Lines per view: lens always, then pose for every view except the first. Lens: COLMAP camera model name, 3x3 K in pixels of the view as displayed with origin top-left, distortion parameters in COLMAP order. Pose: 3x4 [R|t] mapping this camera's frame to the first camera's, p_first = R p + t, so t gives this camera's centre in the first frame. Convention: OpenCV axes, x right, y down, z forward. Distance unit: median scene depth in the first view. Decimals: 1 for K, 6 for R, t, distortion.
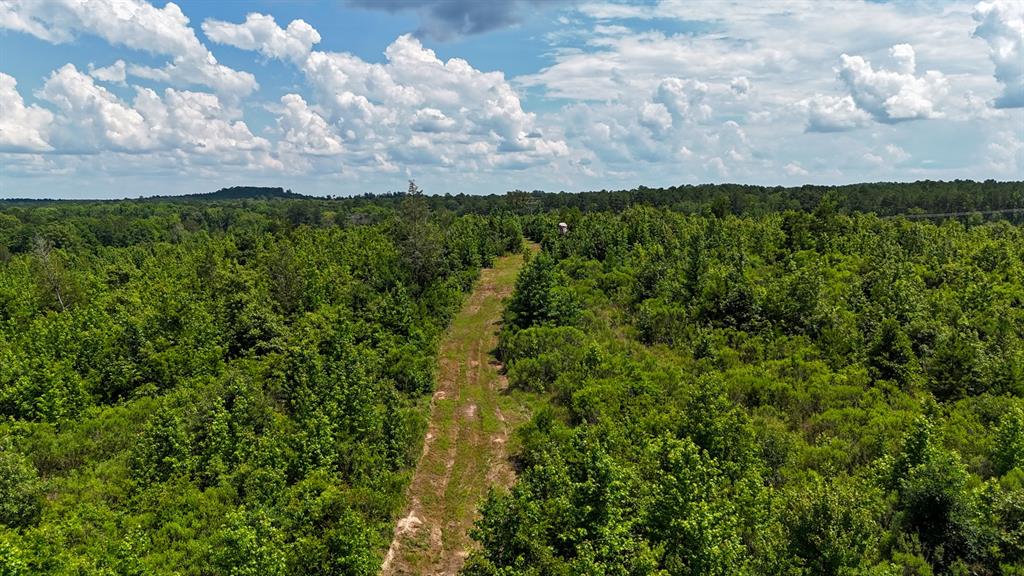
lens RADIAL K [[751.6, 0, 514.2], [0, 751.6, 285.9], [0, 0, 1]] dist [0.072702, -0.067929]
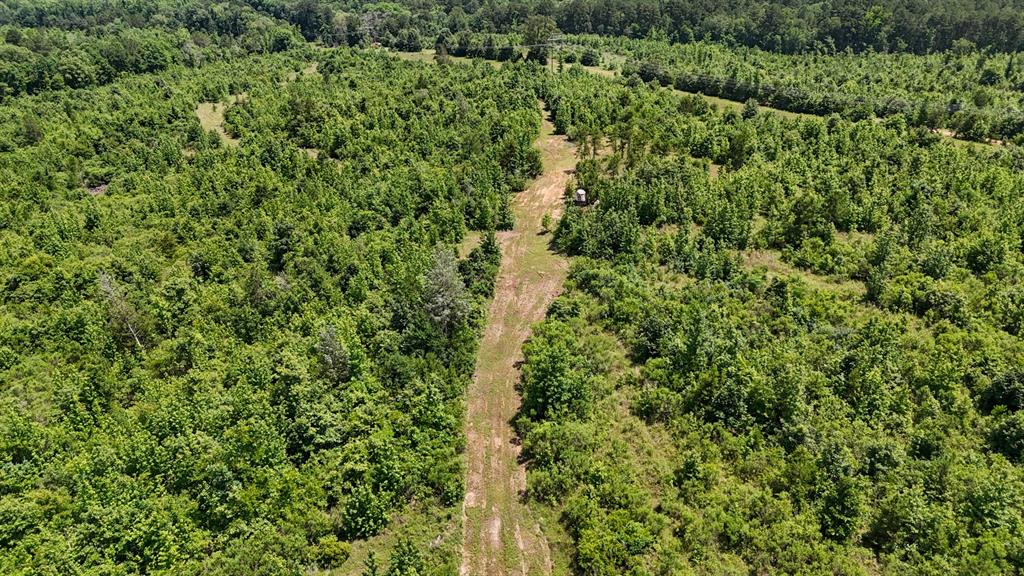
lens RADIAL K [[751.6, 0, 514.2], [0, 751.6, 285.9], [0, 0, 1]] dist [0.072702, -0.067929]
pose [[0.999642, 0.008642, -0.025331, 0.000117], [-0.000833, 0.956026, 0.293281, -0.079300], [0.026752, -0.293154, 0.955691, -0.008959]]
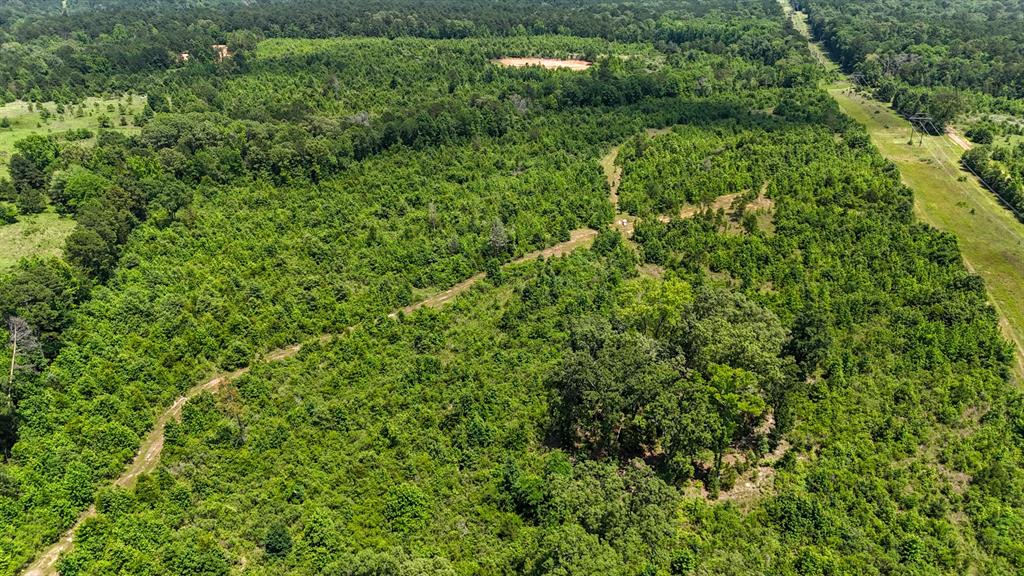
lens RADIAL K [[751.6, 0, 514.2], [0, 751.6, 285.9], [0, 0, 1]] dist [0.072702, -0.067929]
pose [[0.659148, 0.300657, -0.689297, 0.416234], [-0.077414, 0.938860, 0.335483, -0.180276], [0.748018, -0.167771, 0.642123, -0.185853]]
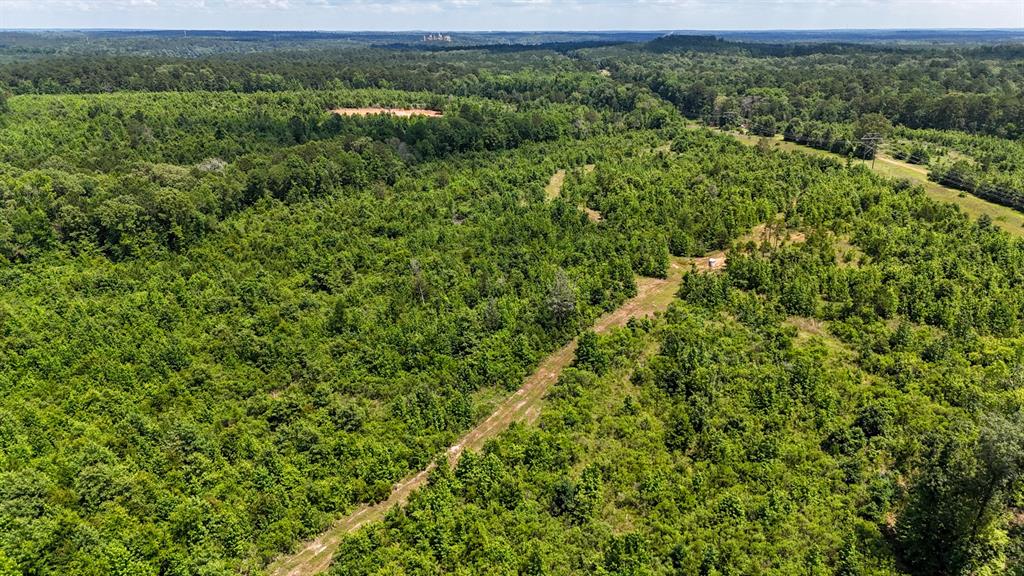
lens RADIAL K [[764.2, 0, 512.0], [0, 764.2, 288.0], [0, 0, 1]] dist [0.071250, -0.065568]
pose [[0.845729, 0.170838, -0.505527, 0.153510], [-0.059409, 0.971621, 0.228960, -0.106364], [0.530296, -0.163605, 0.831877, -0.142078]]
